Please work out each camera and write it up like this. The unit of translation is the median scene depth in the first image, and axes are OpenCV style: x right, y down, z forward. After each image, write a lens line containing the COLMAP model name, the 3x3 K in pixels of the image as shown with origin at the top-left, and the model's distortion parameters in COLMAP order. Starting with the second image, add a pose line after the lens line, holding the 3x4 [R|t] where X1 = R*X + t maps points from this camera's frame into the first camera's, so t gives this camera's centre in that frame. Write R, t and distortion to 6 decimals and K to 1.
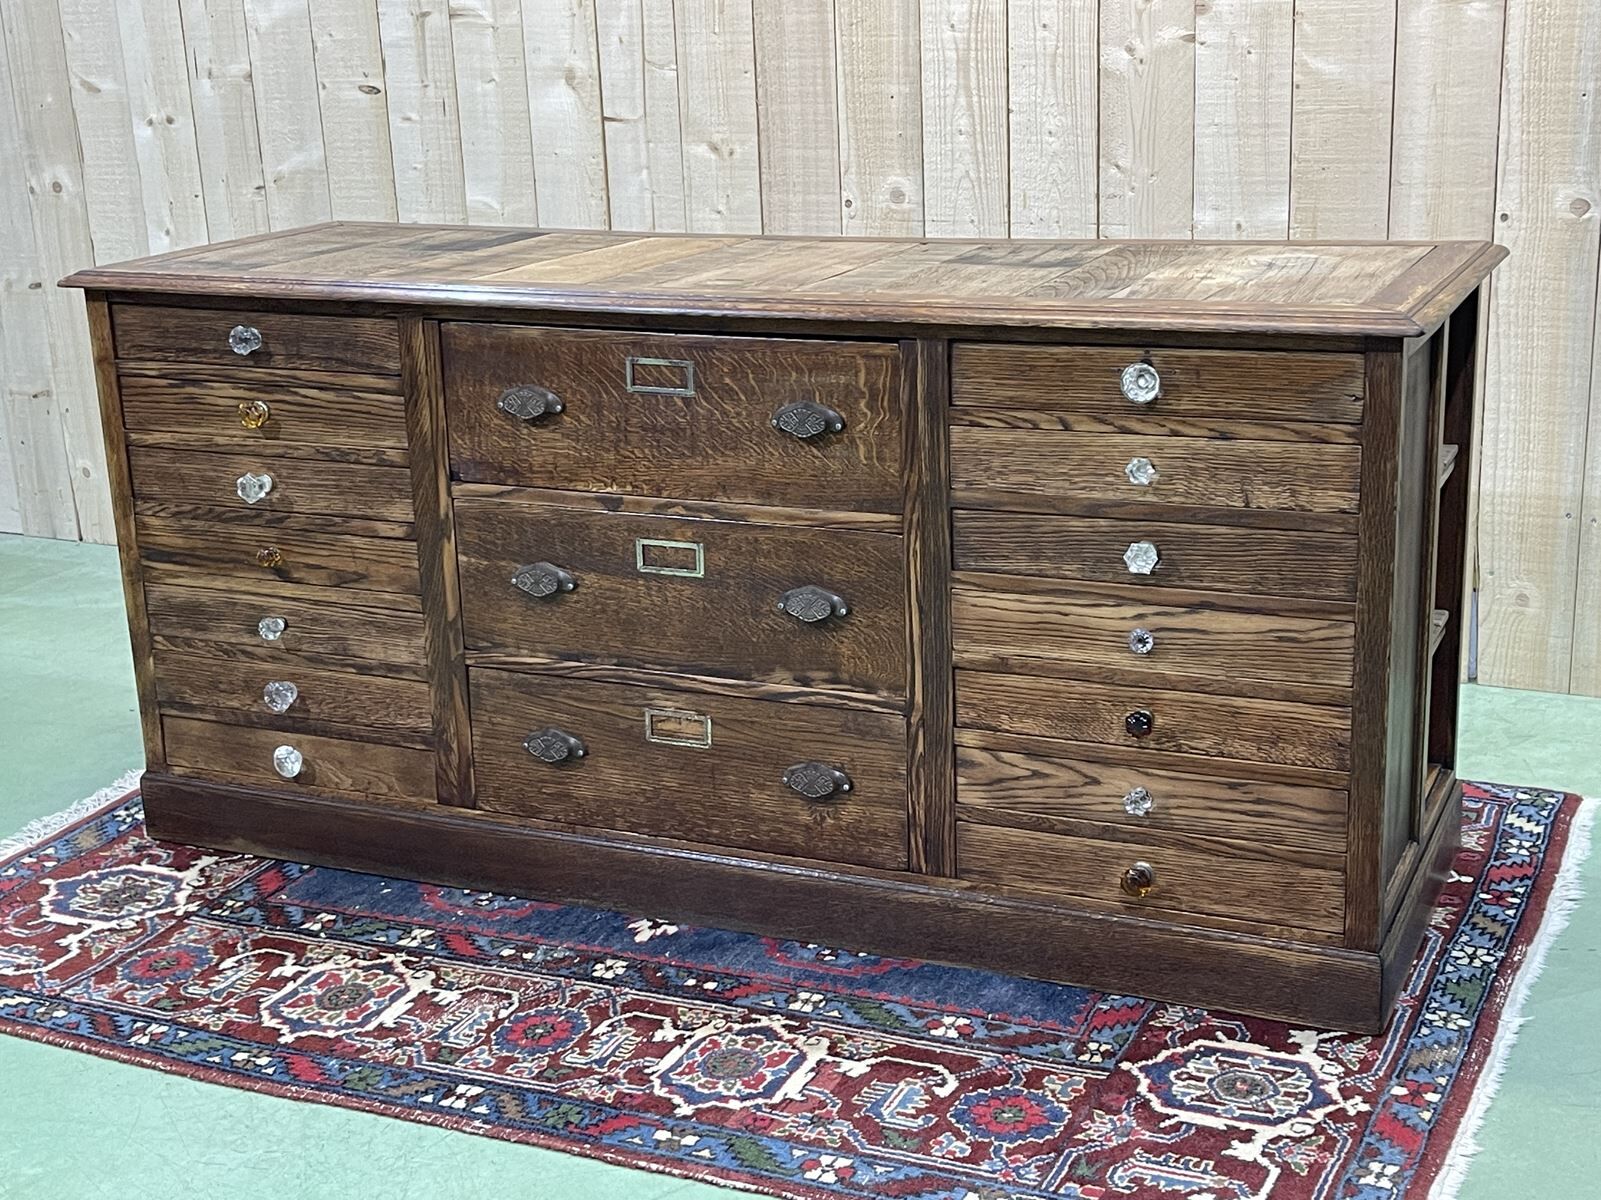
lens RADIAL K [[2225.5, 0, 815.0], [0, 2225.5, 611.9], [0, 0, 1]] dist [0.062060, 0.000000]
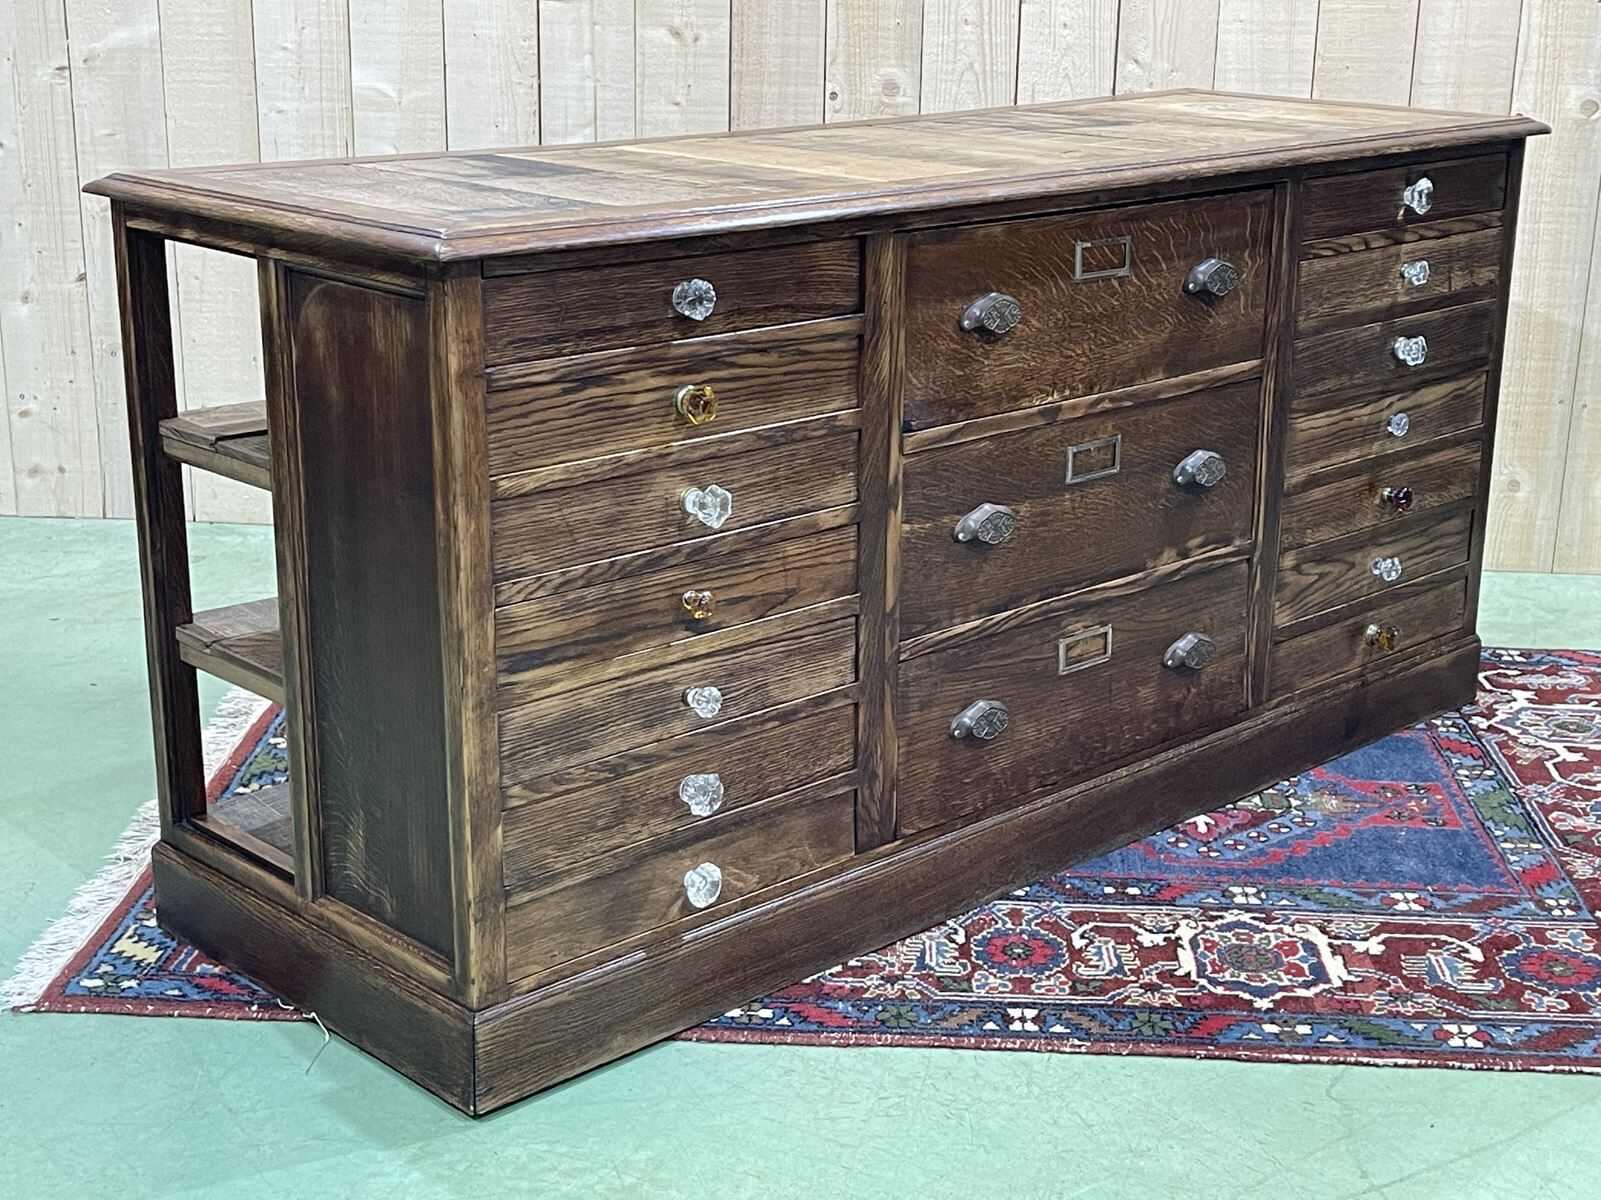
lens RADIAL K [[2389.3, 0, 809.7], [0, 2389.3, 602.7], [0, 0, 1]] dist [0.053365, 0.000000]
pose [[0.926428, -0.053999, 0.372579, -0.523723], [0.055170, 0.998449, 0.007526, 0.028983], [-0.372407, 0.013583, 0.927970, 0.102093]]
